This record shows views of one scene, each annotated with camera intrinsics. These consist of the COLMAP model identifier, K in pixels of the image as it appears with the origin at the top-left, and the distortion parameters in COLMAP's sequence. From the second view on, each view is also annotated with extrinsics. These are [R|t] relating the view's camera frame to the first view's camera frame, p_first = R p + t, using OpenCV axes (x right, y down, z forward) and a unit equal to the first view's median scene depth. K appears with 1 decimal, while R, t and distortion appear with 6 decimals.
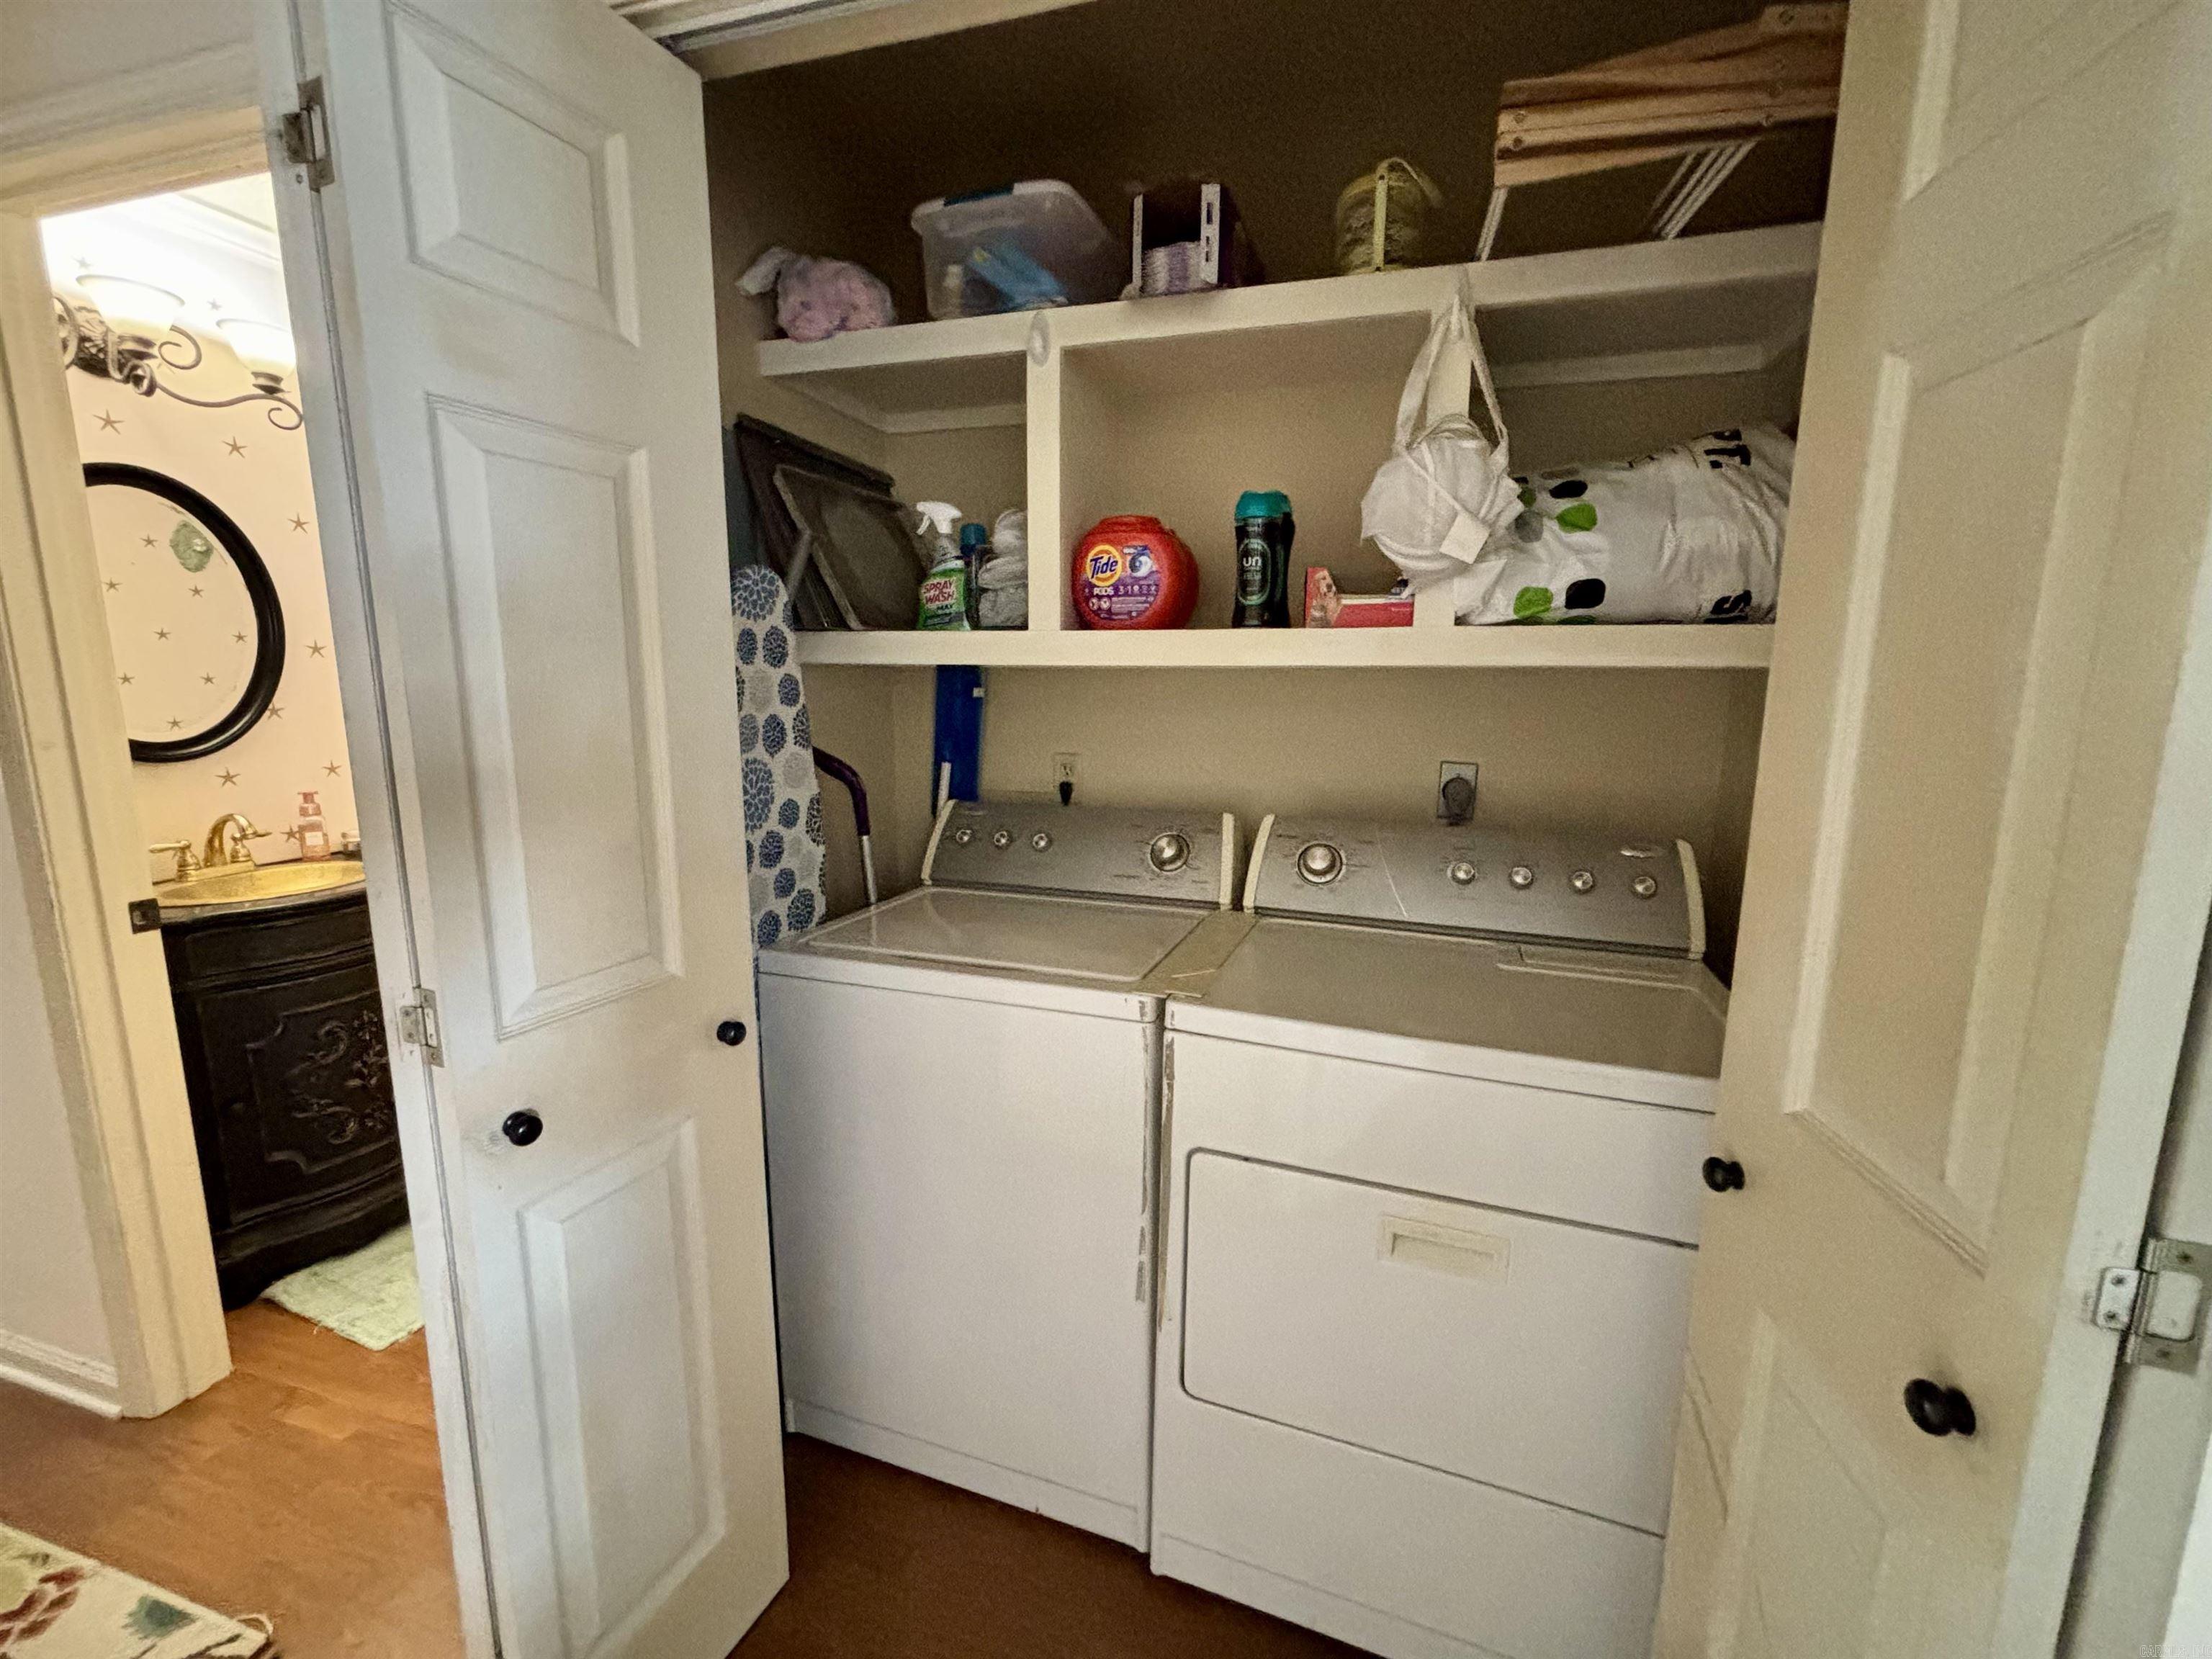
lens RADIAL K [[895.8, 0, 1102.8], [0, 895.8, 833.7], [0, 0, 1]] dist [-0.001079, 0.000000]
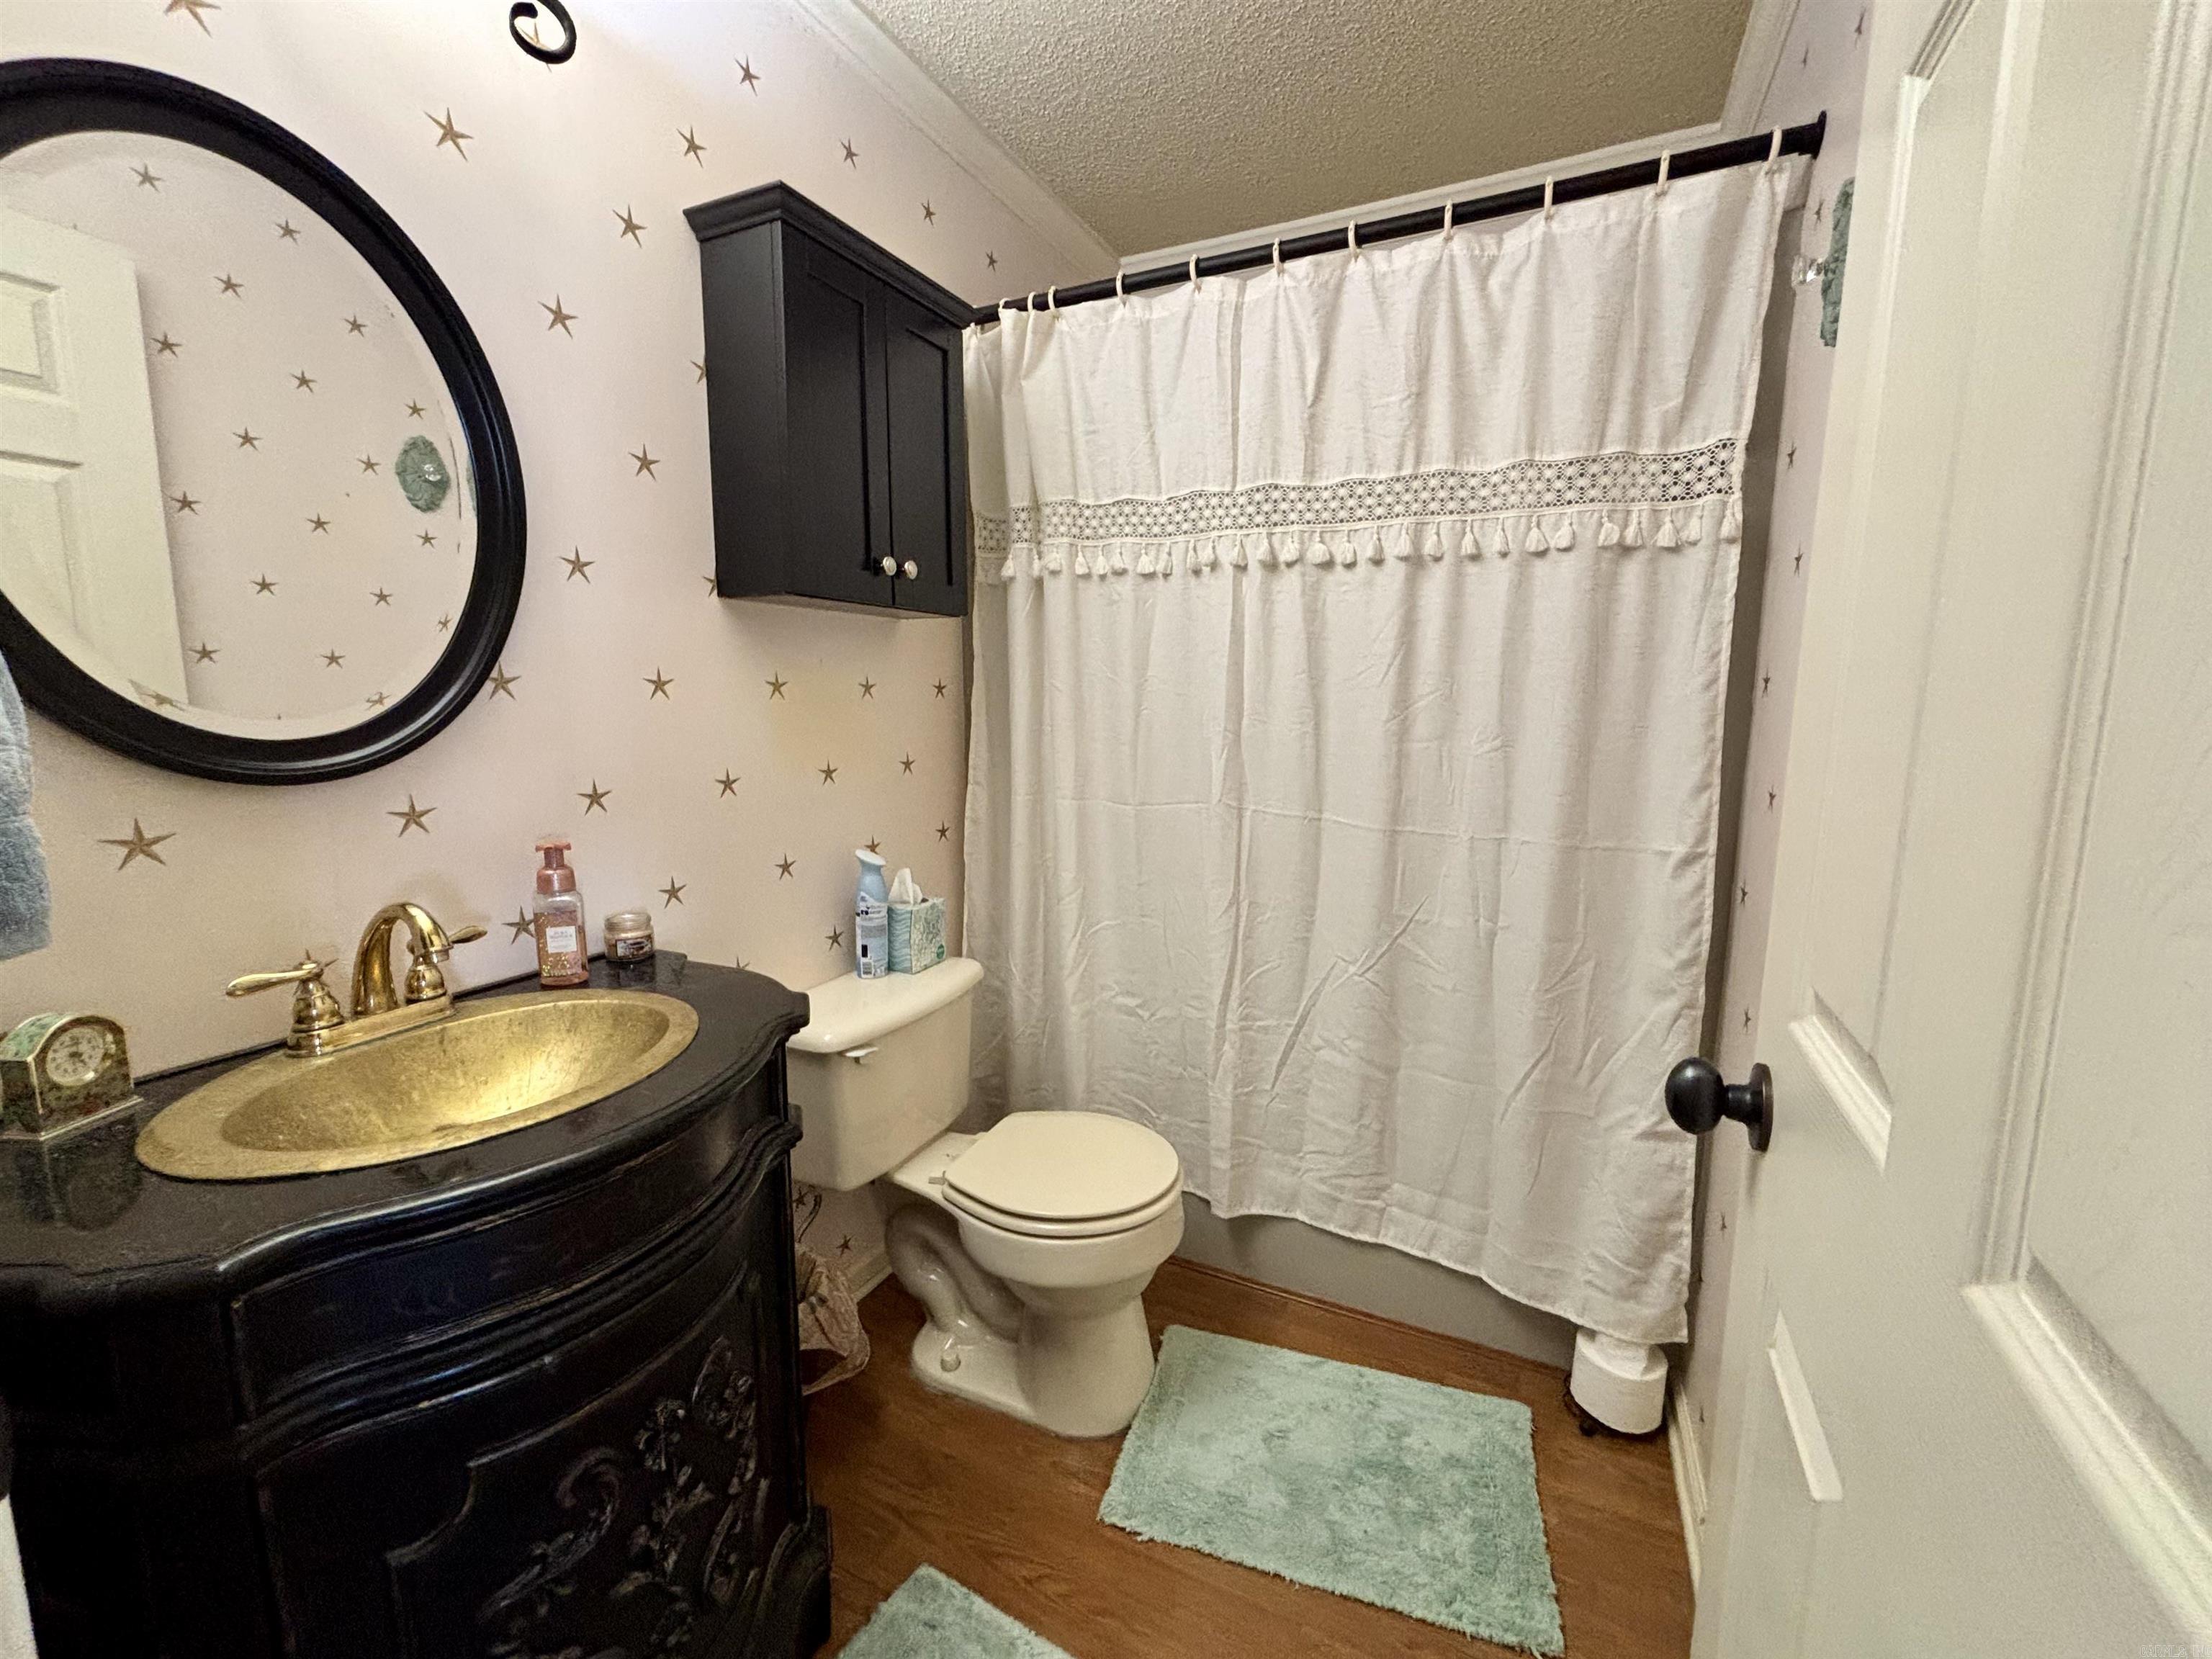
lens RADIAL K [[895.8, 0, 1090.3], [0, 895.8, 821.1], [0, 0, 1]] dist [-0.001079, 0.000000]
pose [[0.983521, 0.019755, -0.179712, -0.673652], [-0.023395, 0.999561, -0.018154, -0.076472], [0.179274, 0.022059, 0.983552, 0.751011]]
